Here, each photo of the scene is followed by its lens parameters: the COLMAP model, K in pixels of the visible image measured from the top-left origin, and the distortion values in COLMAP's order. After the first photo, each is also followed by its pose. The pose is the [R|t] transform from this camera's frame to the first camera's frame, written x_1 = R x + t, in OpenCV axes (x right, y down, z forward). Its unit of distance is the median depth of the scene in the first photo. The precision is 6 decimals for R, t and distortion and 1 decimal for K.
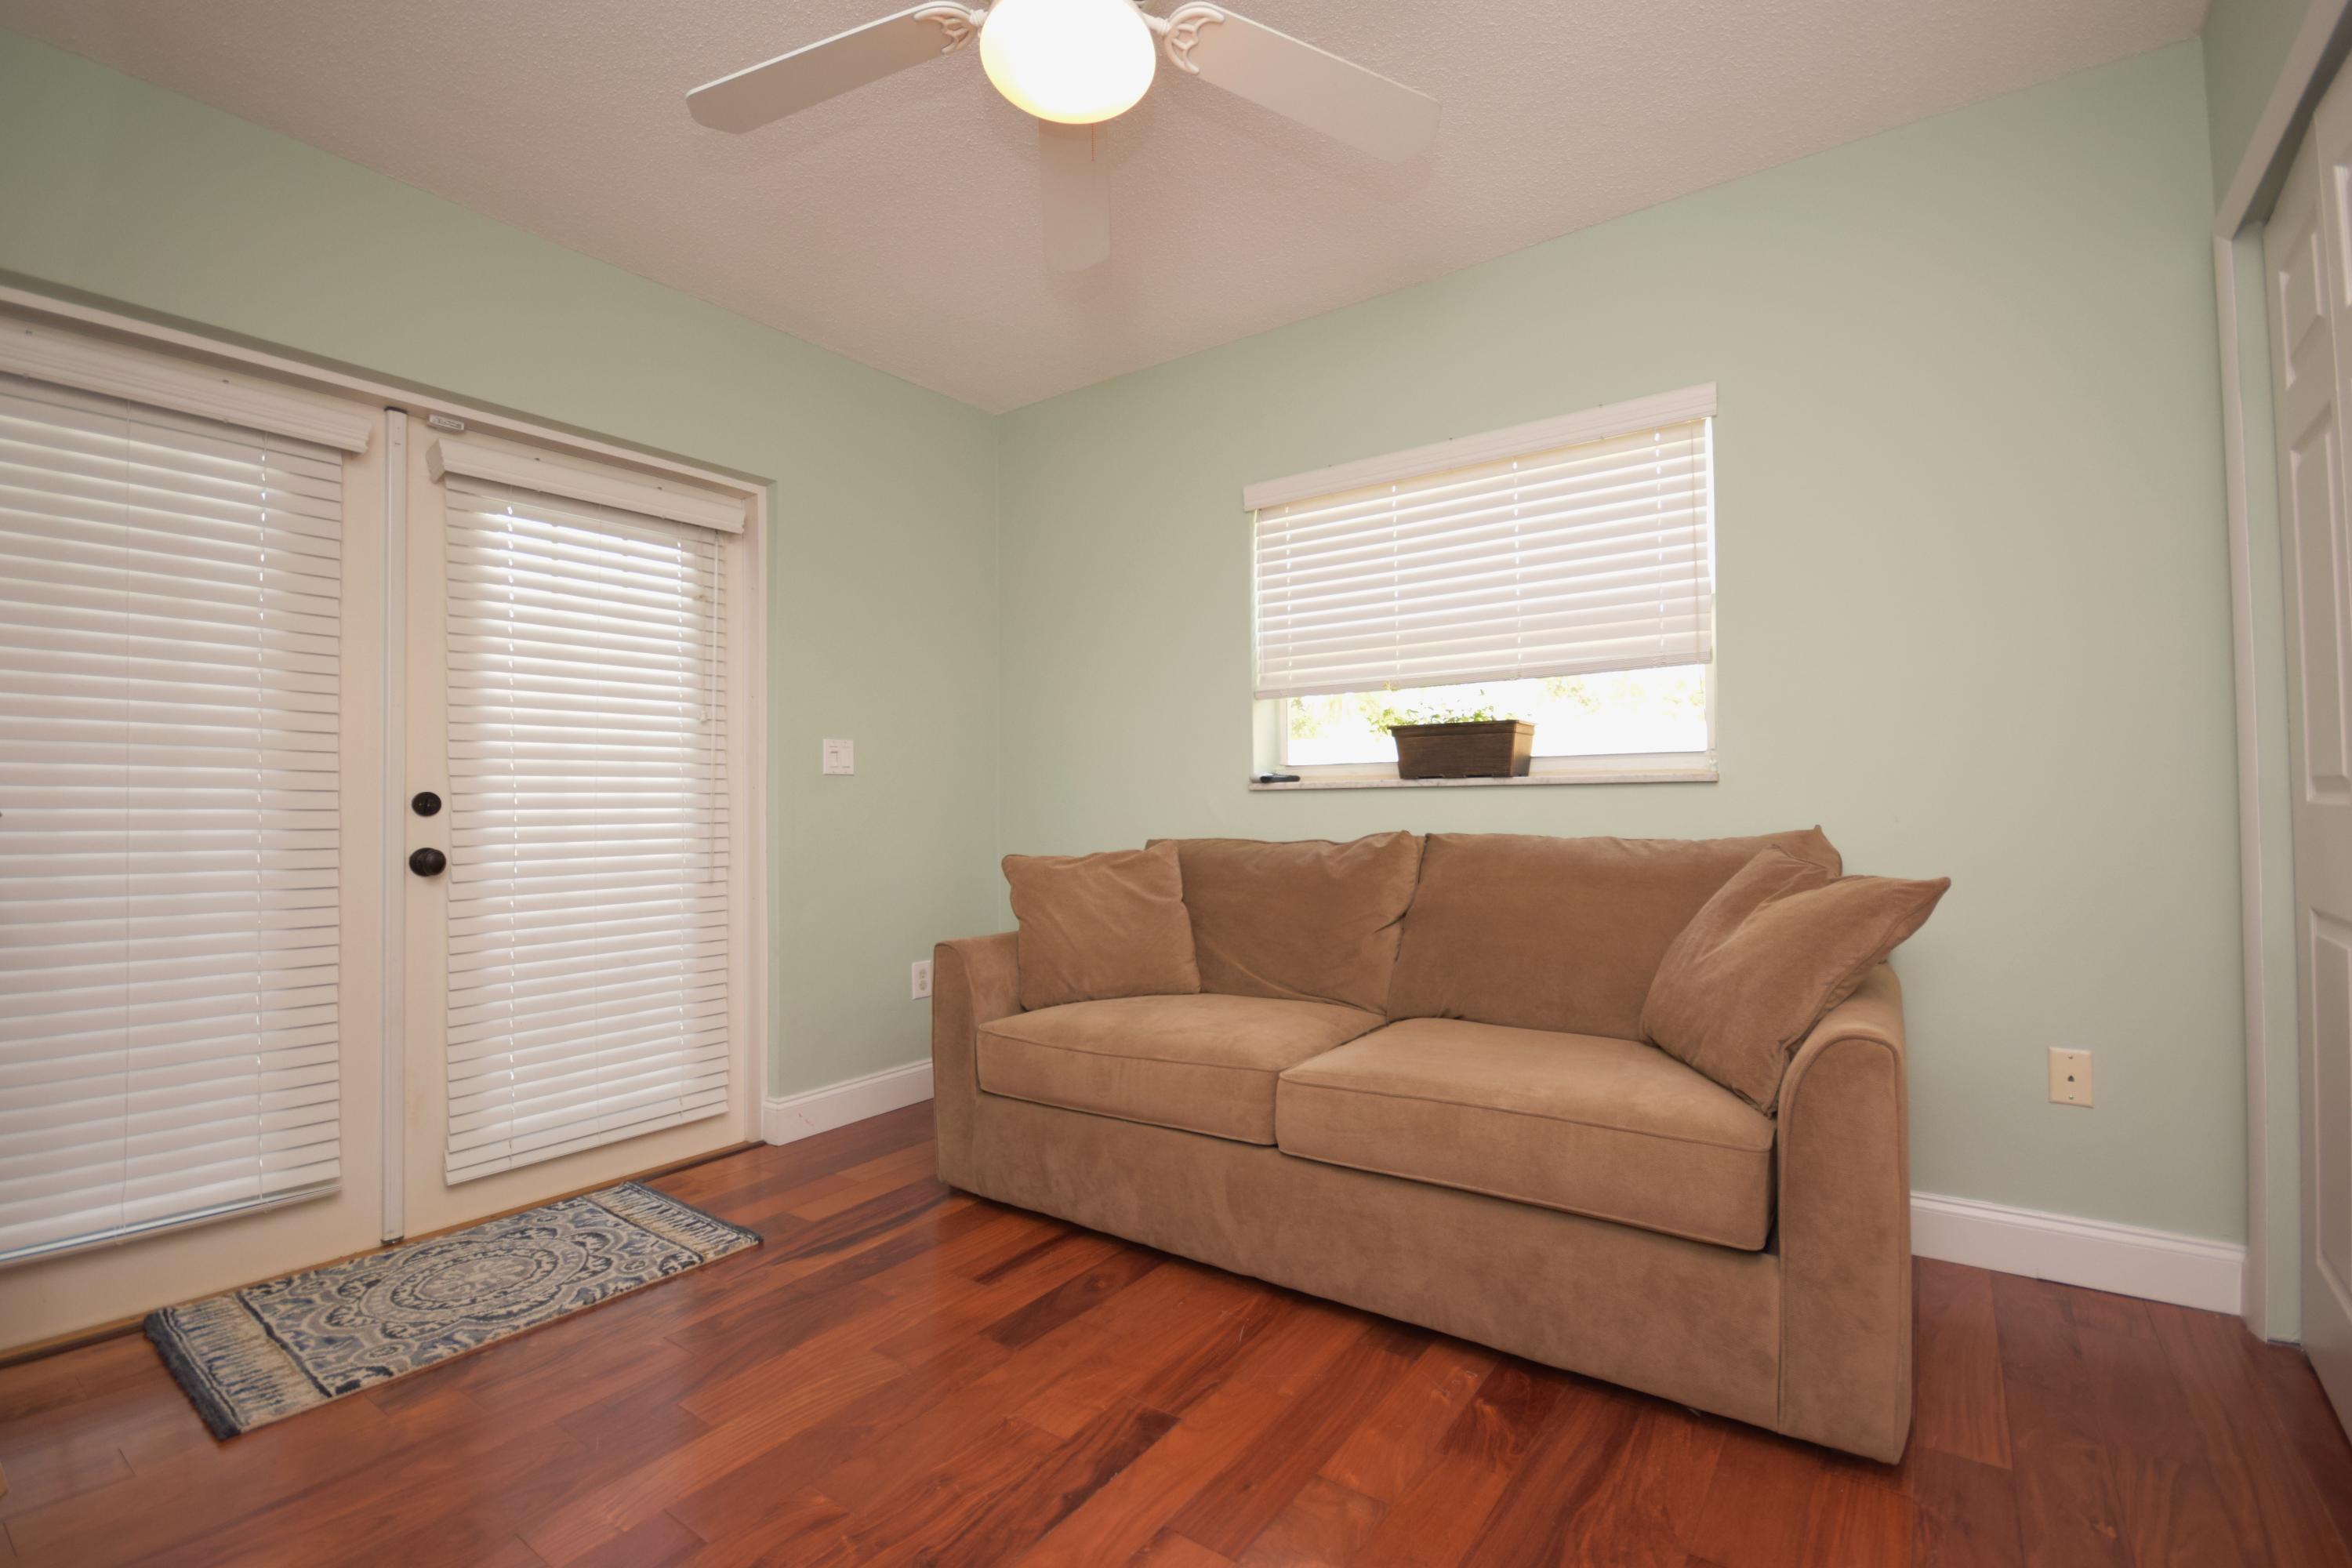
lens RADIAL K [[1033.7, 0, 1180.3], [0, 1033.7, 785.0], [0, 0, 1]] dist [0.014883, -0.014671]
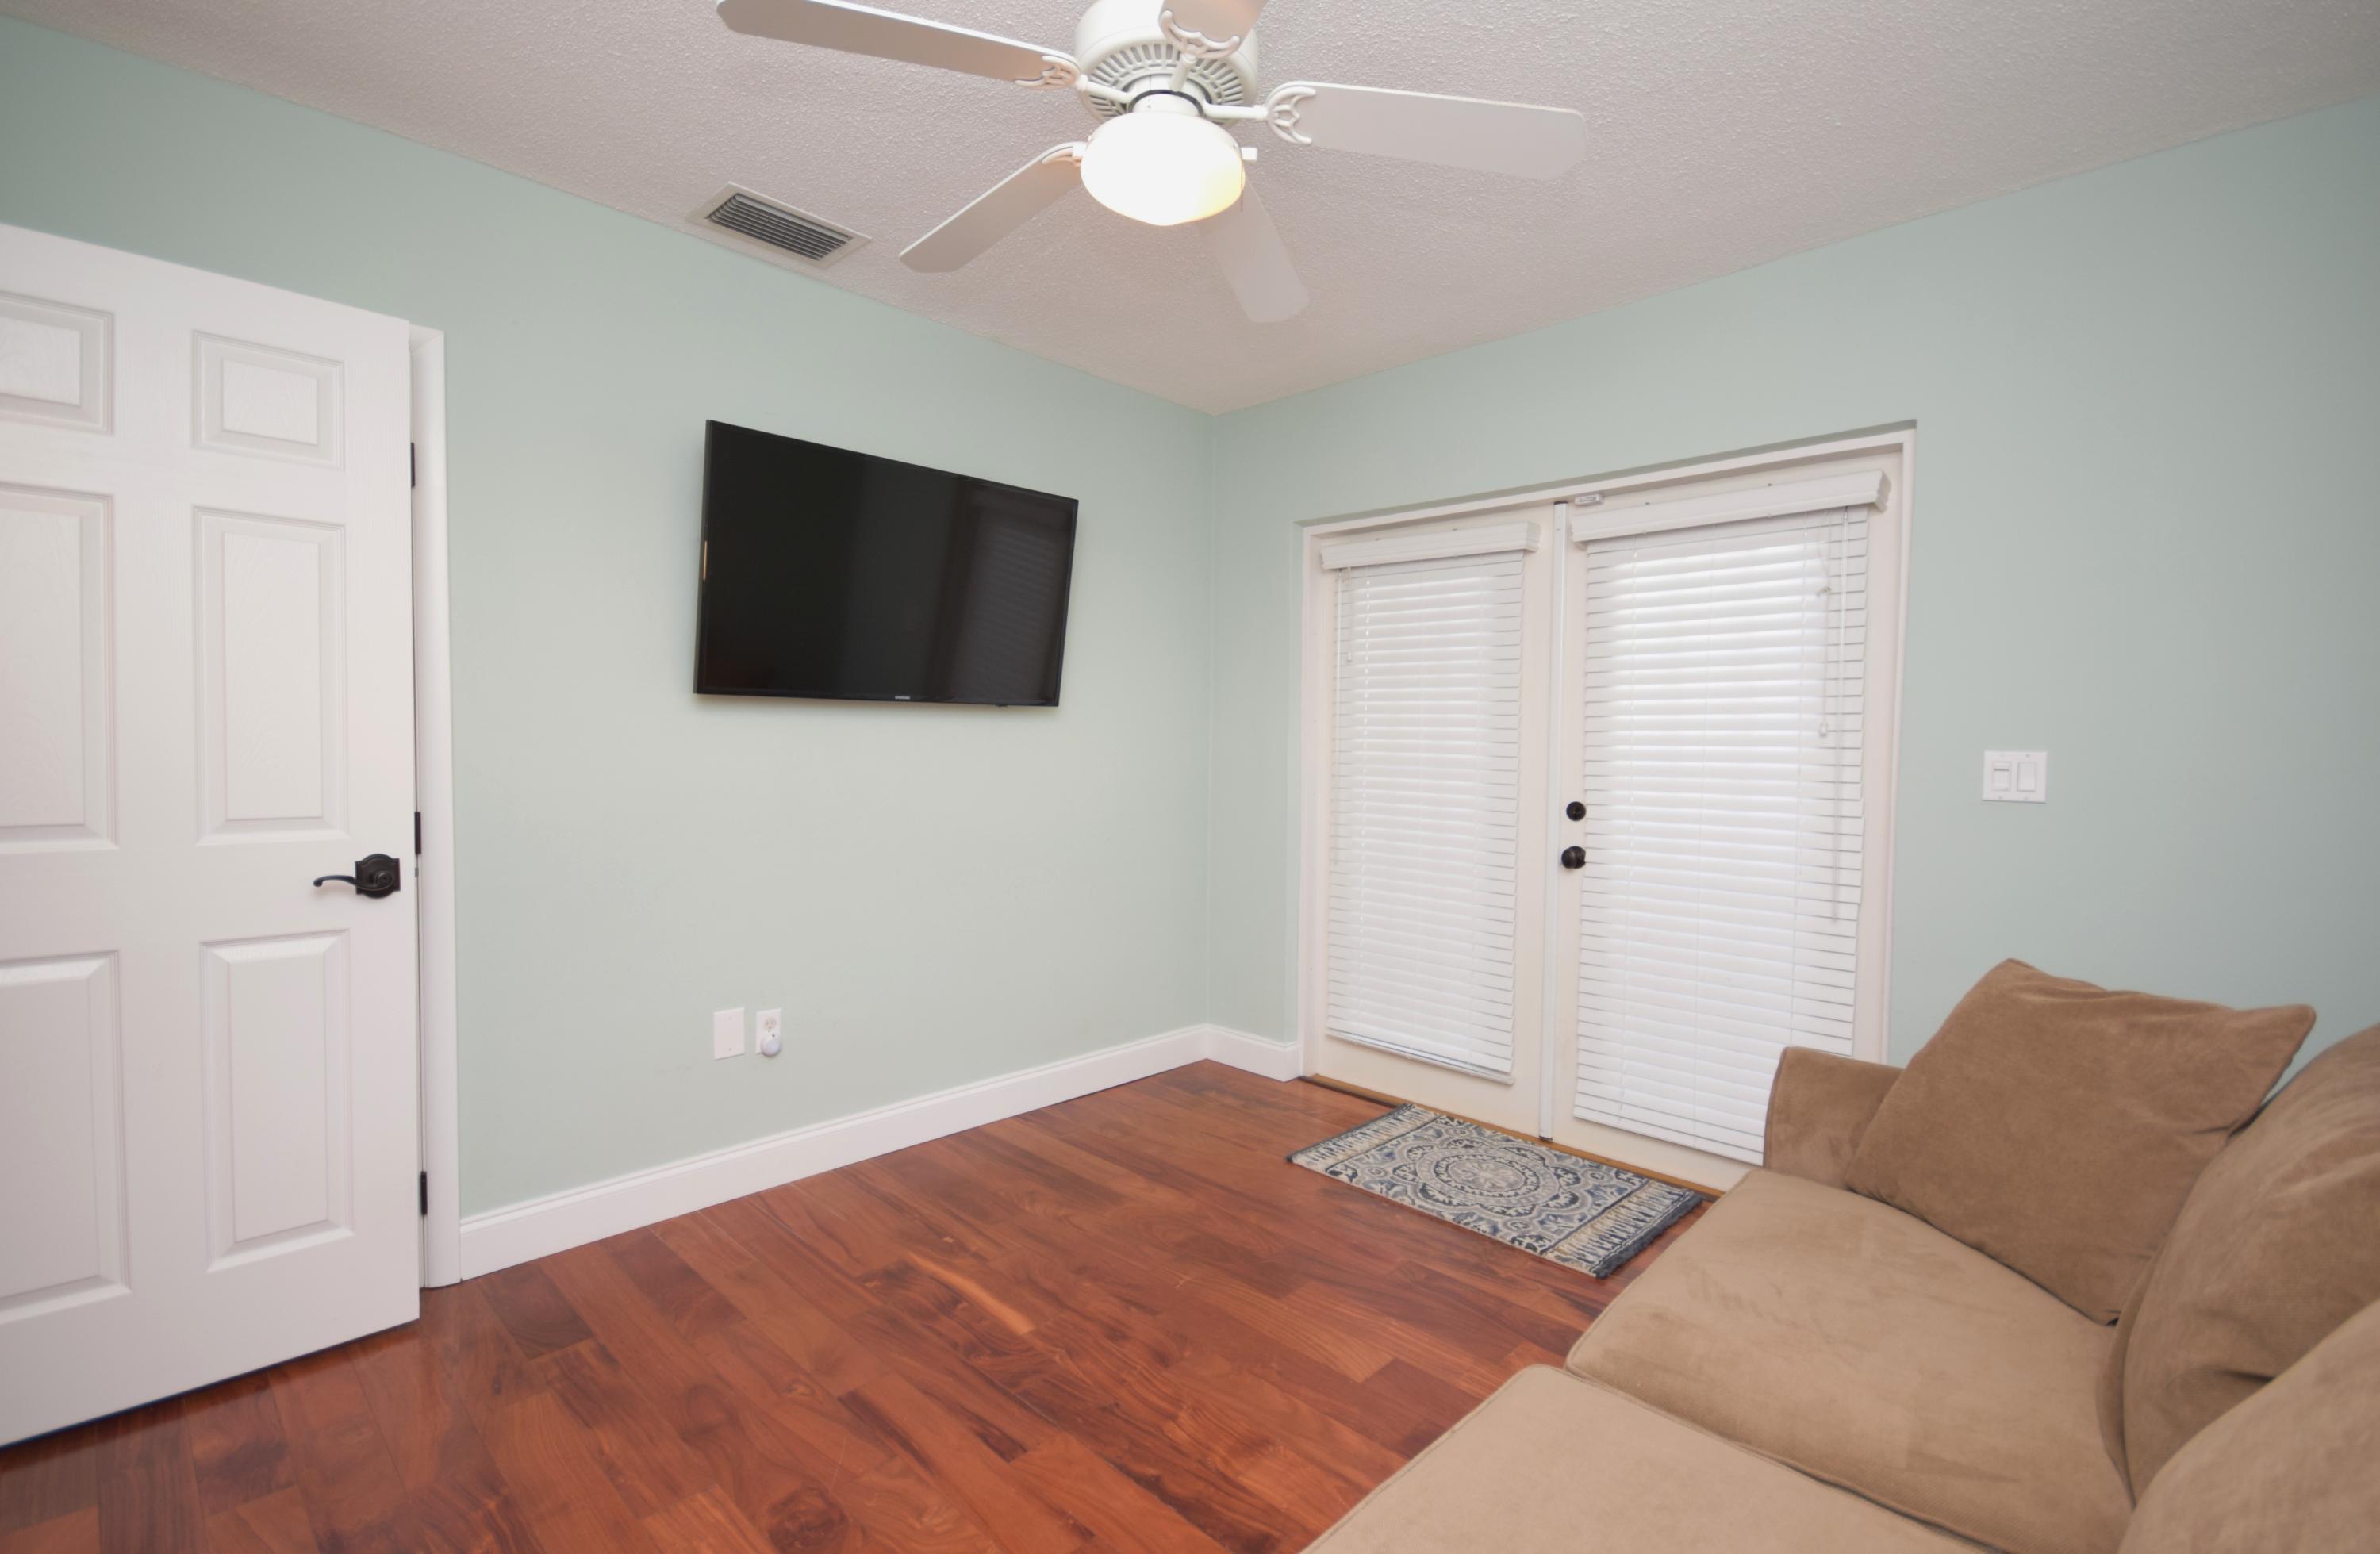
lens RADIAL K [[1057.2, 0, 1190.0], [0, 1057.2, 777.0], [0, 0, 1]] dist [0.000030, -0.000267]
pose [[-0.150909, 0.046193, -0.987468, 0.651940], [0.012722, 0.998916, 0.044784, -0.092871], [0.988466, -0.005804, -0.151333, 0.788960]]
